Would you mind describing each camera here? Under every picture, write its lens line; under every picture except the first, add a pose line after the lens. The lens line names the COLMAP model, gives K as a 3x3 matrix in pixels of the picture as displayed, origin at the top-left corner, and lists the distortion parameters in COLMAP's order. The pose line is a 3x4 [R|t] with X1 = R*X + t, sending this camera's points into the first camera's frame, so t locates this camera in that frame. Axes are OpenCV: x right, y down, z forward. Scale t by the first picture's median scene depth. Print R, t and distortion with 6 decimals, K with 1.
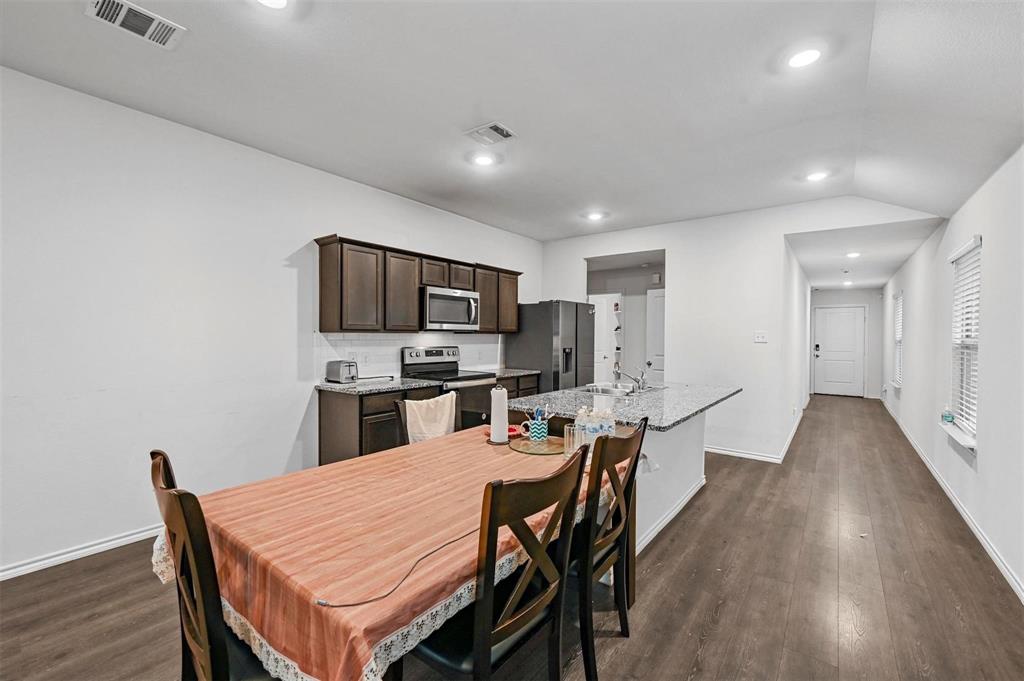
lens RADIAL K [[425.8, 0, 518.7], [0, 425.8, 338.3], [0, 0, 1]] dist [0.000013, 0.000001]
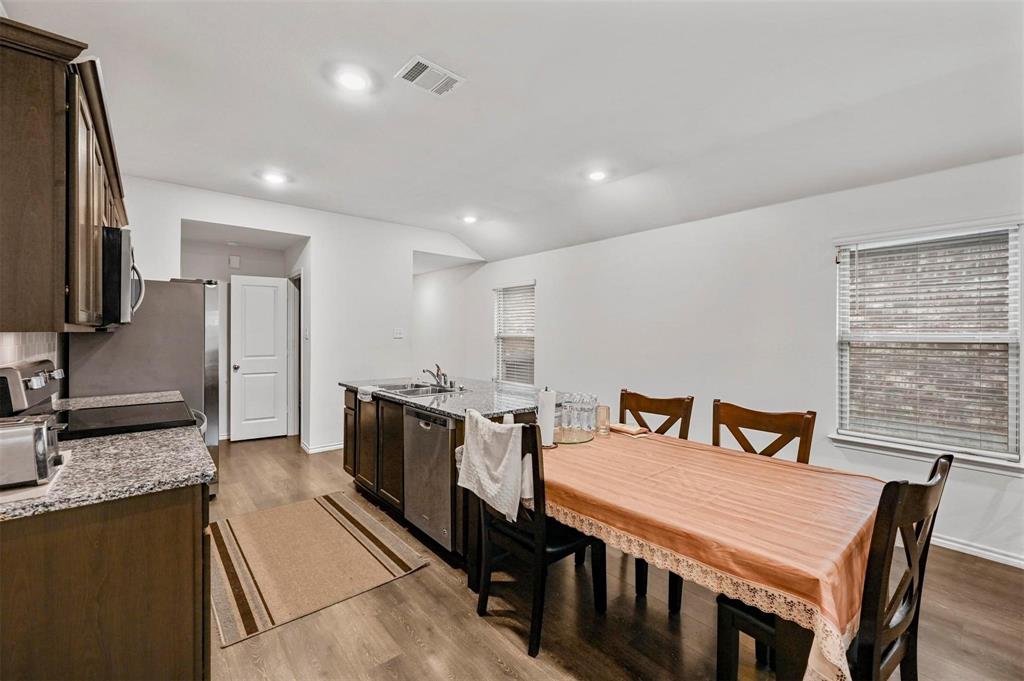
lens RADIAL K [[425.8, 0, 518.7], [0, 425.8, 338.3], [0, 0, 1]] dist [0.000013, 0.000001]
pose [[0.208952, -0.018812, 0.977745, -0.659599], [0.007956, 0.999815, 0.017537, -0.009757], [-0.977894, 0.004115, 0.209063, 0.568669]]
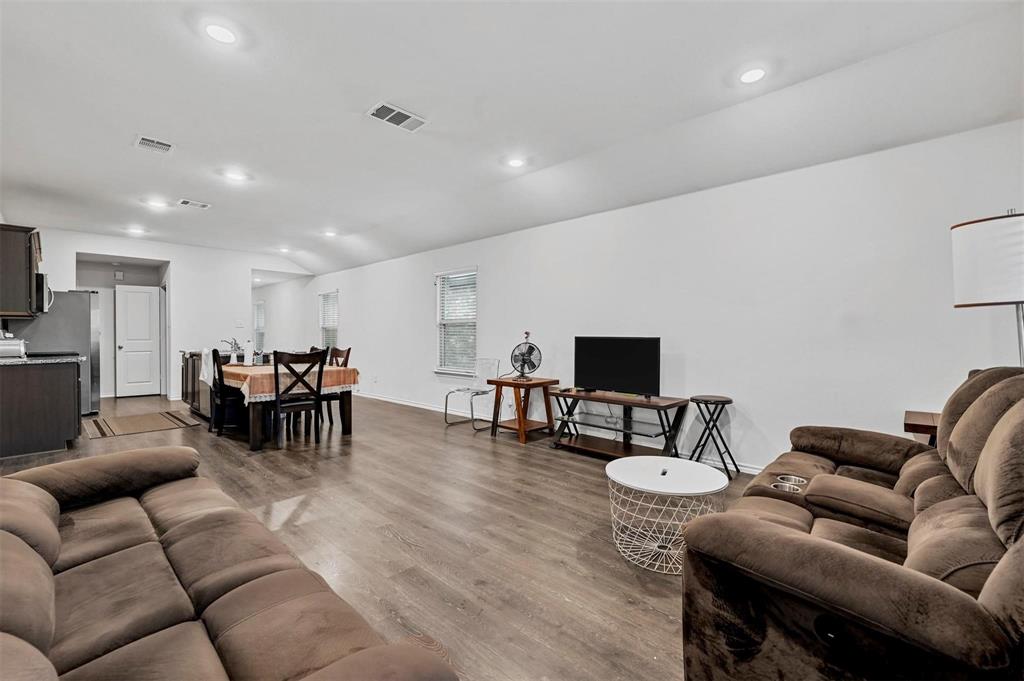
lens RADIAL K [[423.7, 0, 512.0], [0, 423.7, 340.5], [0, 0, 1]] dist [0.000915, 0.000020]
pose [[0.098550, -0.023140, 0.994863, -1.384117], [0.014043, 0.999662, 0.021861, 0.054437], [-0.995033, 0.011817, 0.098842, -0.373421]]
